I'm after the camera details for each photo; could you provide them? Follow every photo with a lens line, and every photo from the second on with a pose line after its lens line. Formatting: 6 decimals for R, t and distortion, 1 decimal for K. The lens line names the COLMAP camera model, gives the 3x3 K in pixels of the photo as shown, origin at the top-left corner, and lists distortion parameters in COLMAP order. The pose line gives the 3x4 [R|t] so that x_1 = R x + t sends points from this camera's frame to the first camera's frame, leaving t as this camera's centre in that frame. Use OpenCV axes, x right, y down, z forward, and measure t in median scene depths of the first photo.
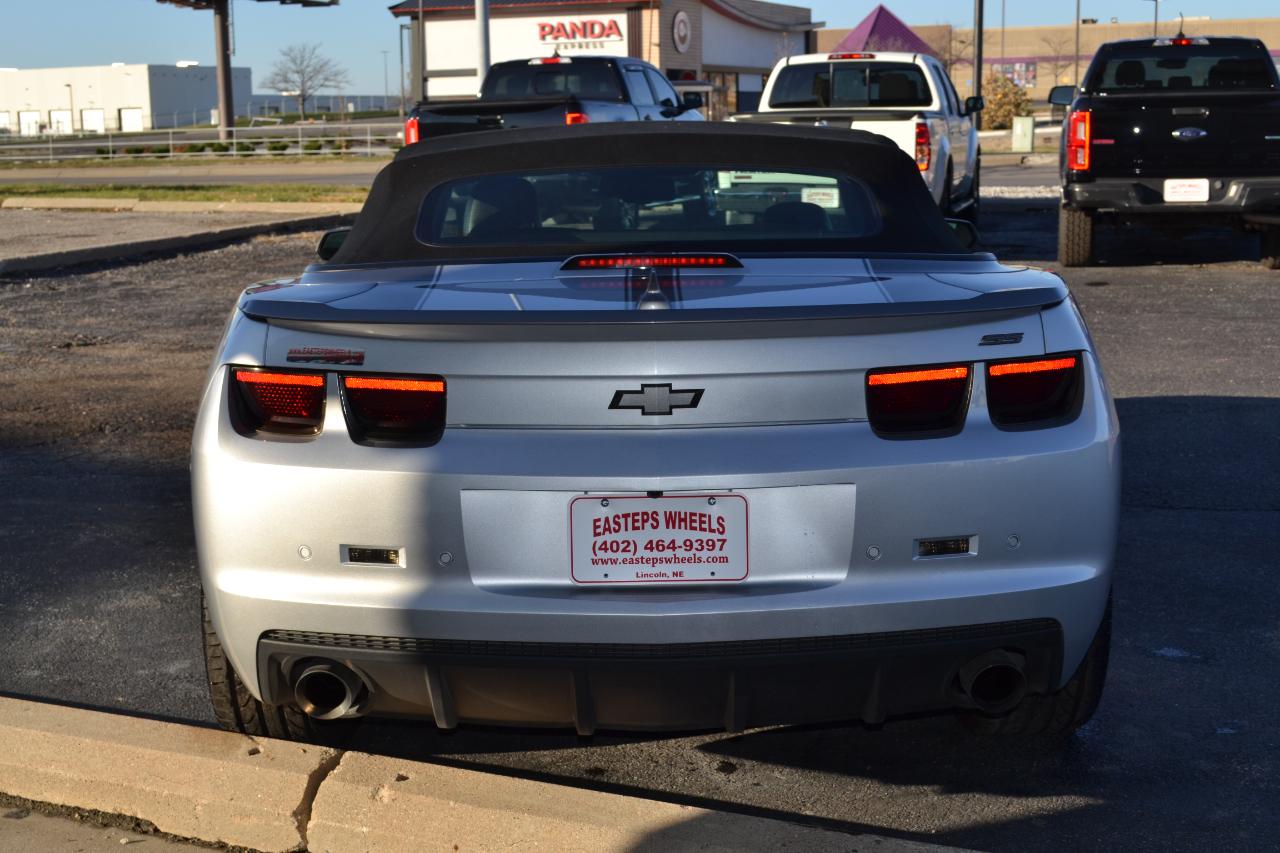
lens RADIAL K [[1730.2, 0, 640.0], [0, 1730.2, 426.5], [0, 0, 1]] dist [-0.025406, -0.058651]
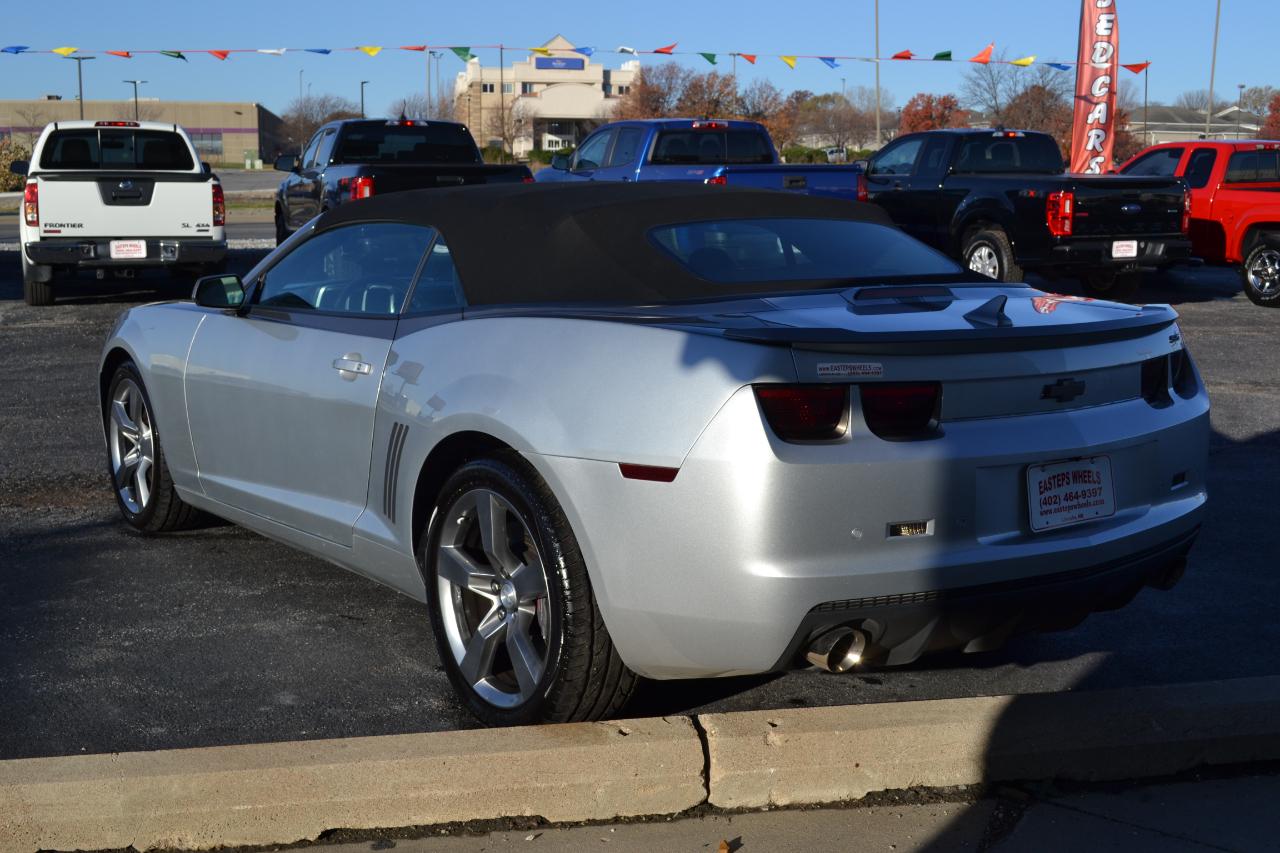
lens RADIAL K [[1475.5, 0, 640.0], [0, 1475.5, 426.5], [0, 0, 1]] dist [-0.061056, -0.004799]
pose [[0.811413, -0.070155, 0.580248, -0.561447], [0.077543, 0.996916, 0.012097, -0.016174], [-0.579307, 0.035178, 0.814350, 0.150072]]
